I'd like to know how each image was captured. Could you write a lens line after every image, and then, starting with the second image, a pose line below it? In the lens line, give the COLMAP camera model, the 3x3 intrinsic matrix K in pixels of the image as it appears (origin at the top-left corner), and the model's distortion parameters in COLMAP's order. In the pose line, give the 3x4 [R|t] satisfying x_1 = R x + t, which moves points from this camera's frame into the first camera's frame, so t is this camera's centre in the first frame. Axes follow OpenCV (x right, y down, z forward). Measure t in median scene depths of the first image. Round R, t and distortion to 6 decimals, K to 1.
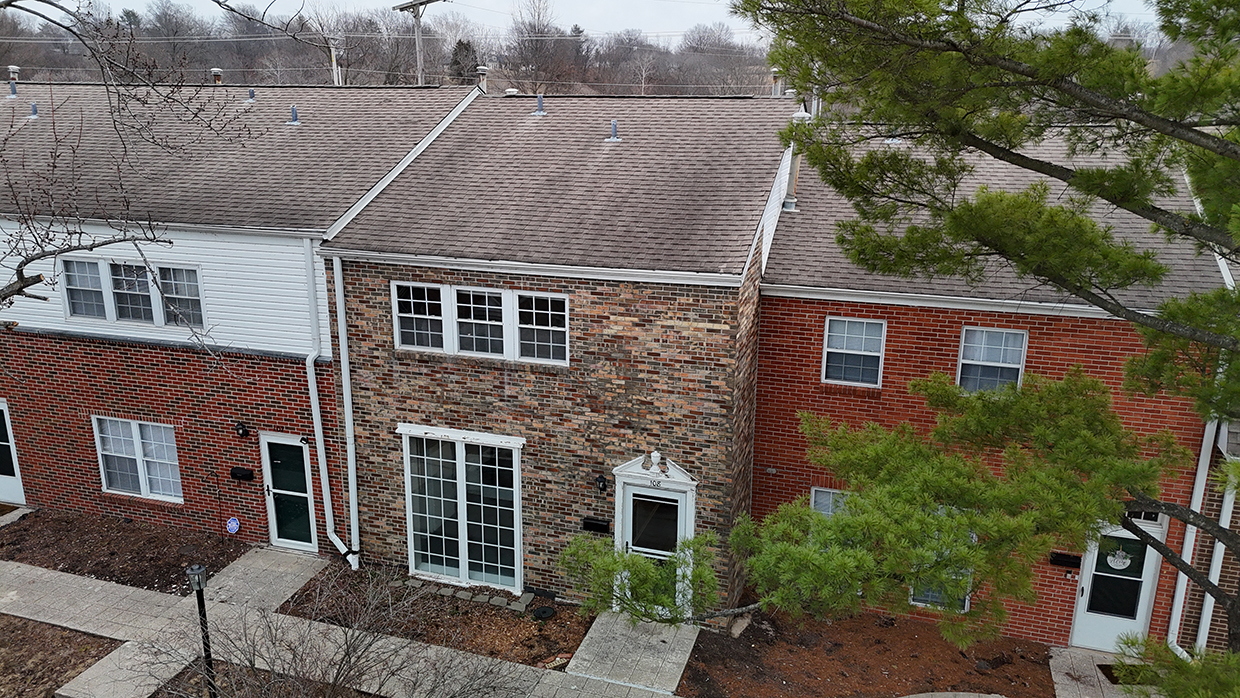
lens RADIAL K [[907.9, 0, 620.0], [0, 907.9, 349.0], [0, 0, 1]] dist [0.067773, -0.078200]
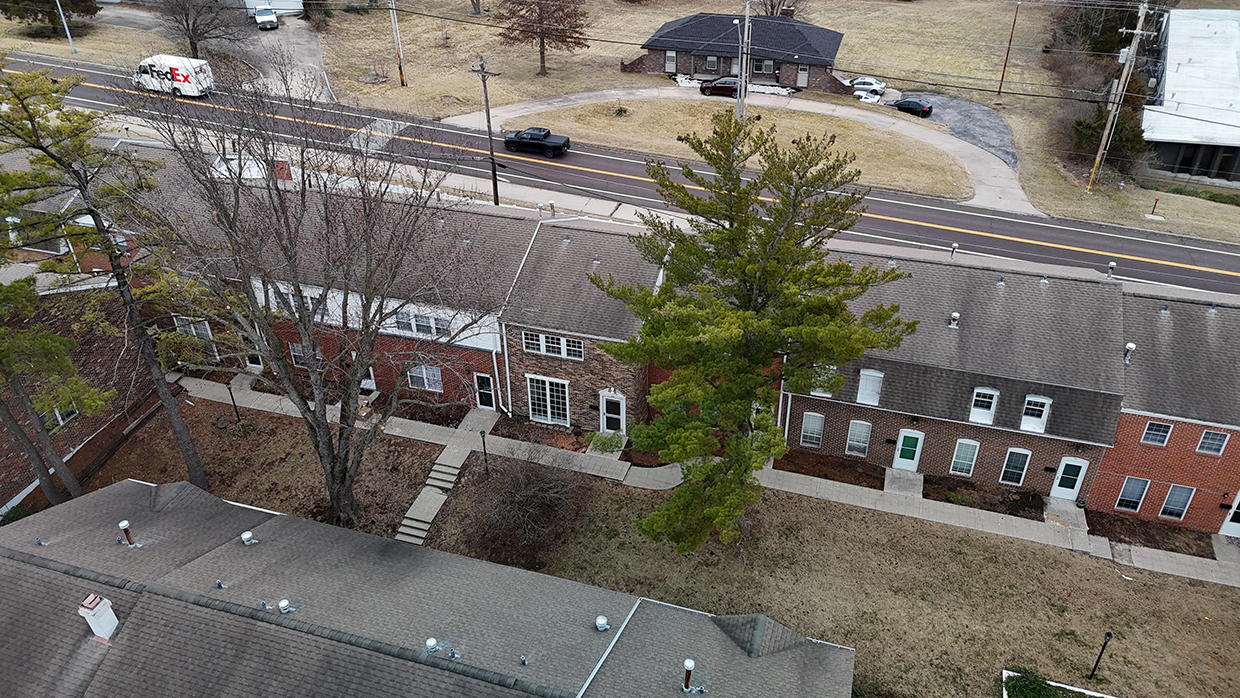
lens RADIAL K [[907.9, 0, 620.0], [0, 907.9, 349.0], [0, 0, 1]] dist [0.067773, -0.078200]
pose [[0.999803, -0.019110, -0.005425, 0.078194], [0.019853, 0.951768, 0.306175, -0.889388], [-0.000688, -0.306222, 0.951960, -1.767917]]
